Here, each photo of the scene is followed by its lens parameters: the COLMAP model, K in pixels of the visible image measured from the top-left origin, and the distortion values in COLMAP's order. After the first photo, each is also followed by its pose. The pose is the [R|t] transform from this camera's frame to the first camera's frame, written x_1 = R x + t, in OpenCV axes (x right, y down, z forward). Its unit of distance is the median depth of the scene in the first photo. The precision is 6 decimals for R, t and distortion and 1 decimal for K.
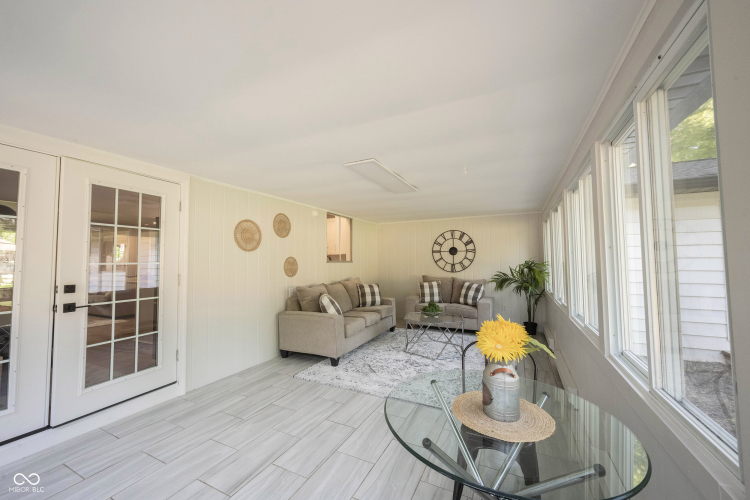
lens RADIAL K [[300.1, 0, 371.6], [0, 300.1, 246.5], [0, 0, 1]] dist [0.001992, -0.000026]
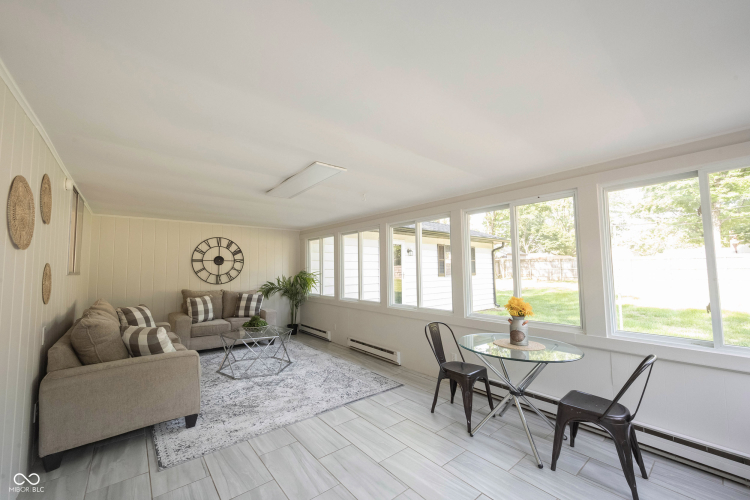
lens RADIAL K [[300.1, 0, 374.0], [0, 300.1, 251.6], [0, 0, 1]] dist [0.001992, -0.000026]
pose [[0.407680, 0.055284, 0.911450, -0.414810], [-0.039596, 0.998297, -0.042841, 0.010076], [-0.912266, -0.018624, 0.409175, 0.241769]]
